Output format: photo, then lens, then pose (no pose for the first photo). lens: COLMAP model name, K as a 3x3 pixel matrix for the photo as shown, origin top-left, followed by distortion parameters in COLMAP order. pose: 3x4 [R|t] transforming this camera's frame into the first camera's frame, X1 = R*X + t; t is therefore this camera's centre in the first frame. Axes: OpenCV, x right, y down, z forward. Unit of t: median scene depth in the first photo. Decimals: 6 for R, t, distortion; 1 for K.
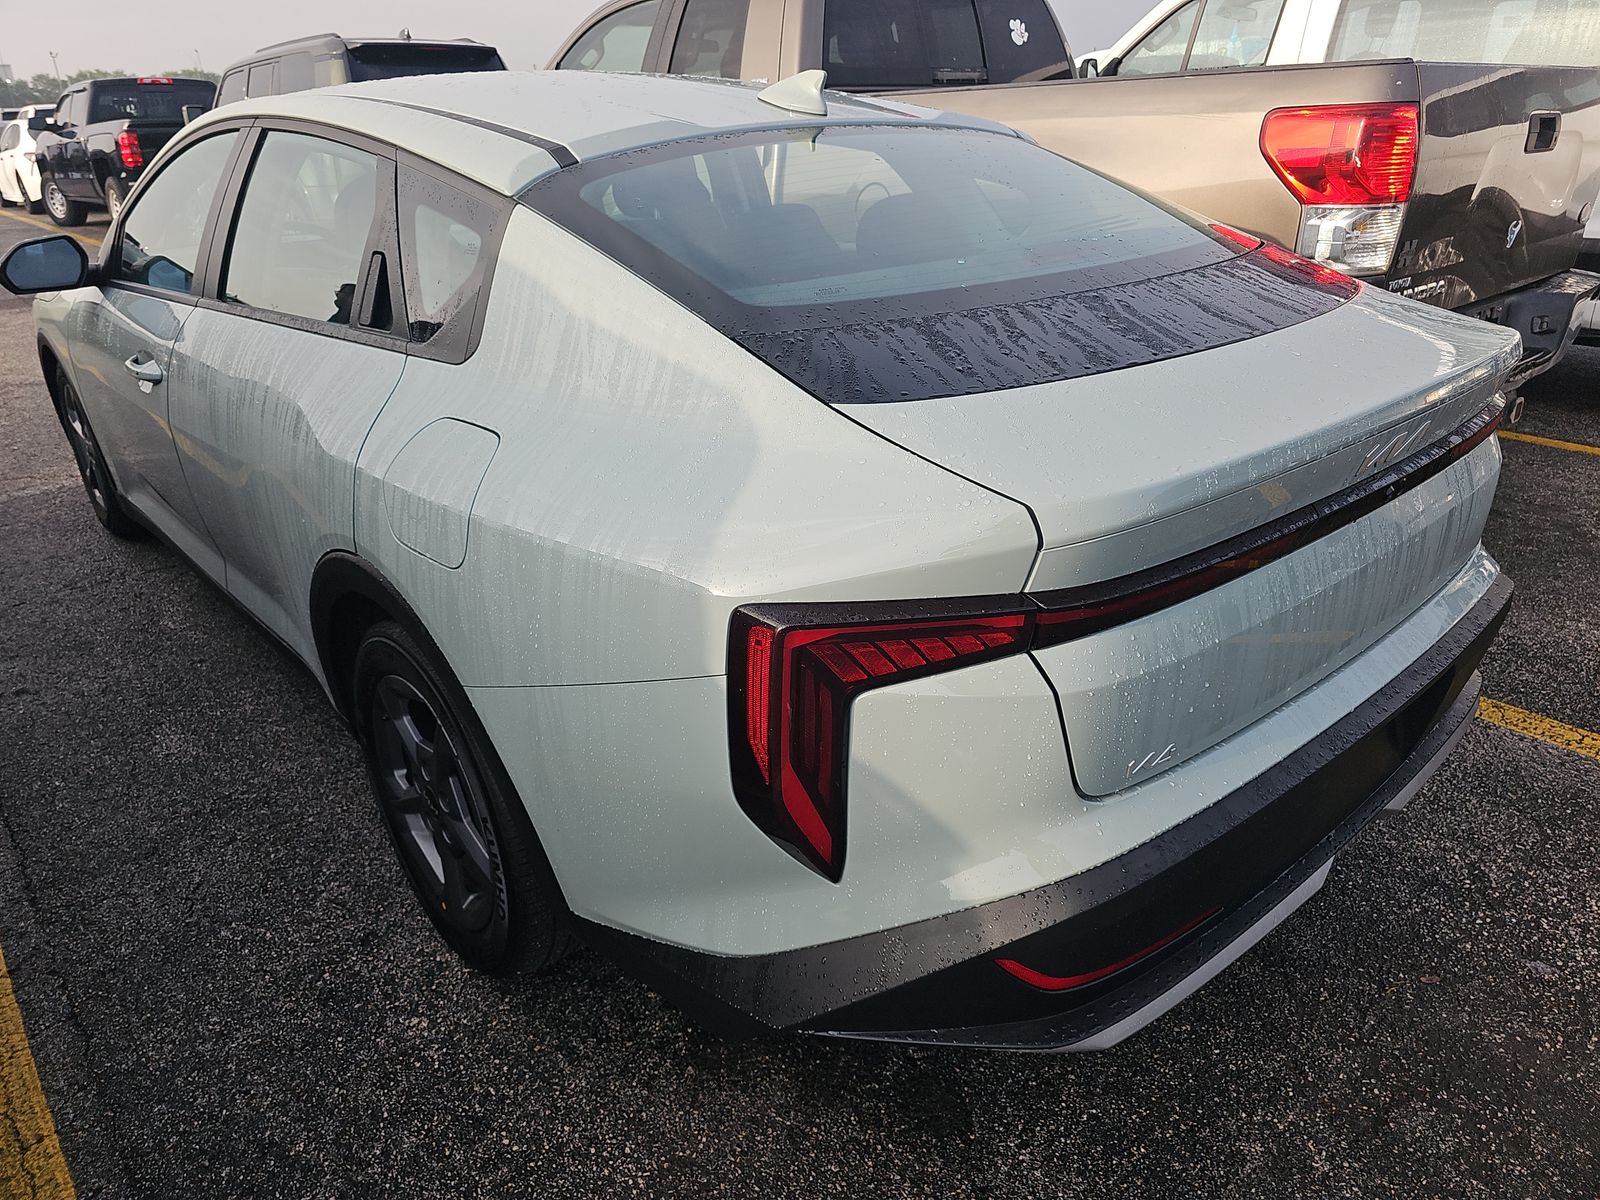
lens RADIAL K [[1081.6, 0, 799.3], [0, 1081.6, 537.0], [0, 0, 1]] dist [0.050232, -0.047777]
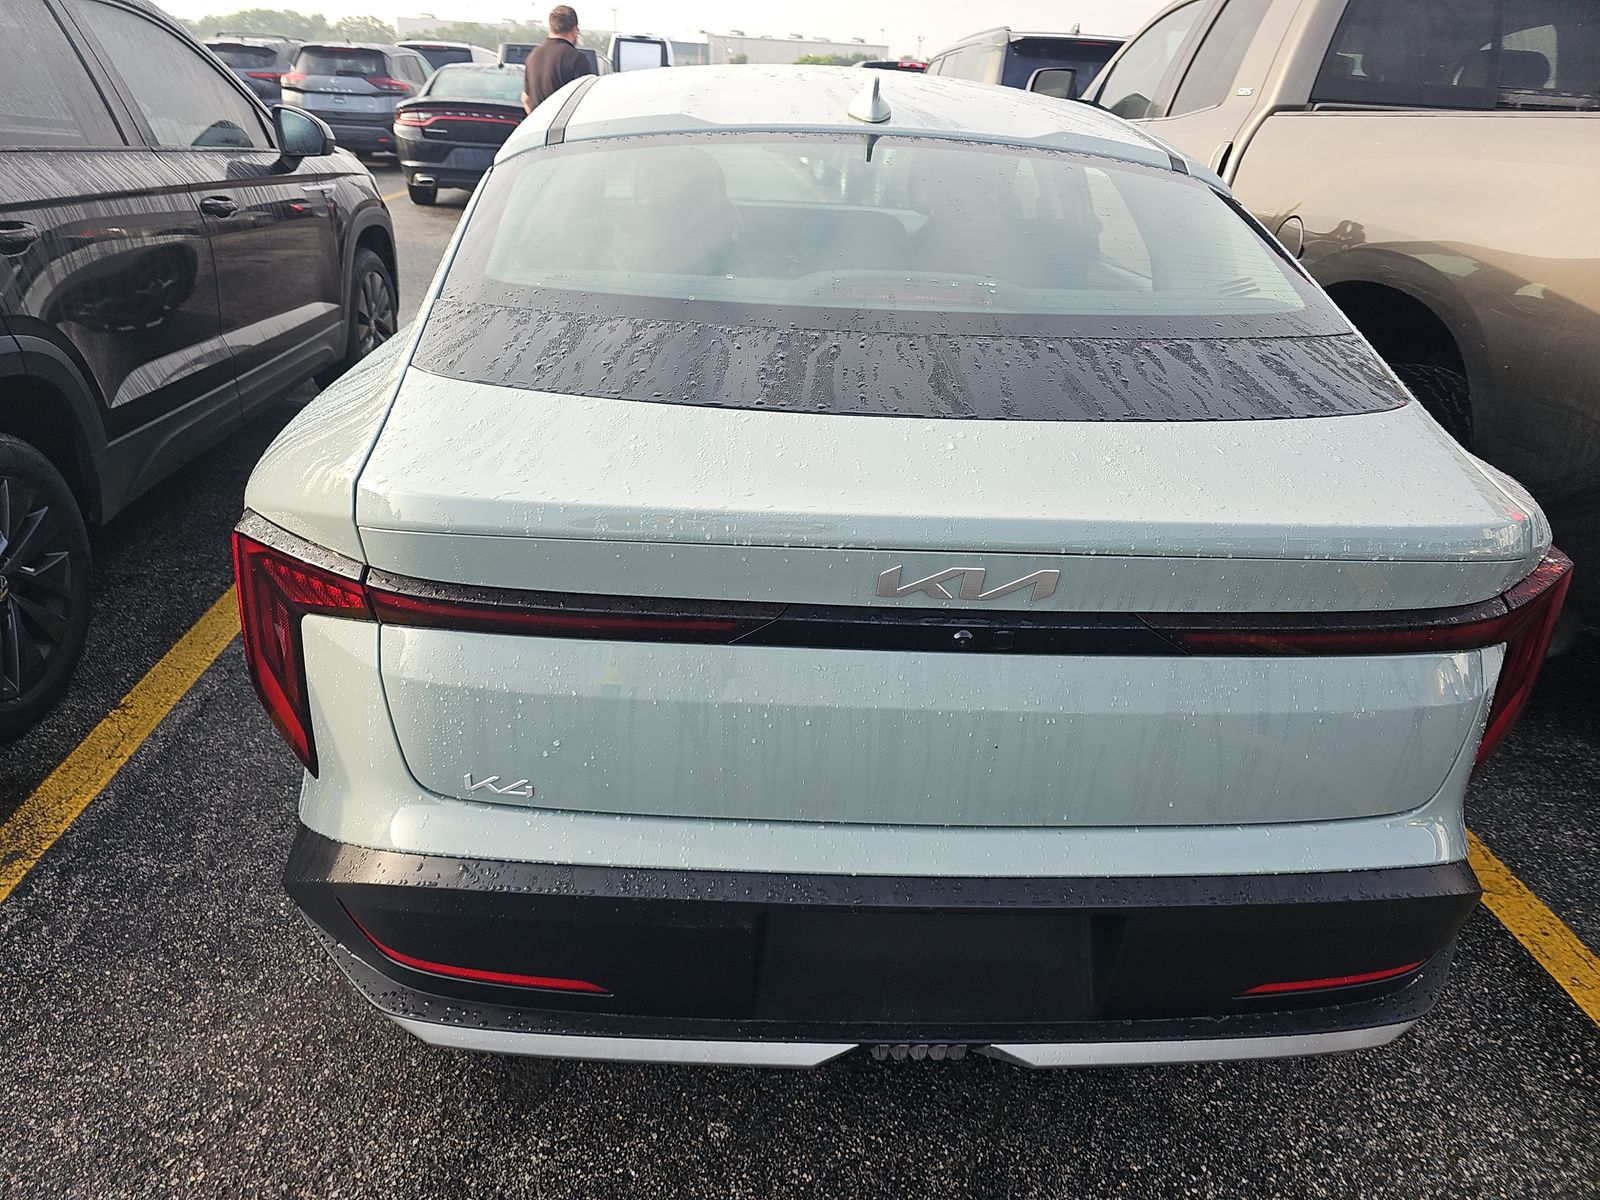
lens RADIAL K [[1099.5, 0, 797.5], [0, 1099.5, 534.0], [0, 0, 1]] dist [0.052893, -0.053005]
pose [[0.779449, 0.285271, -0.557745, 0.796964], [-0.287635, 0.953879, 0.085912, -0.134481], [0.556530, 0.093463, 0.825554, 0.240772]]
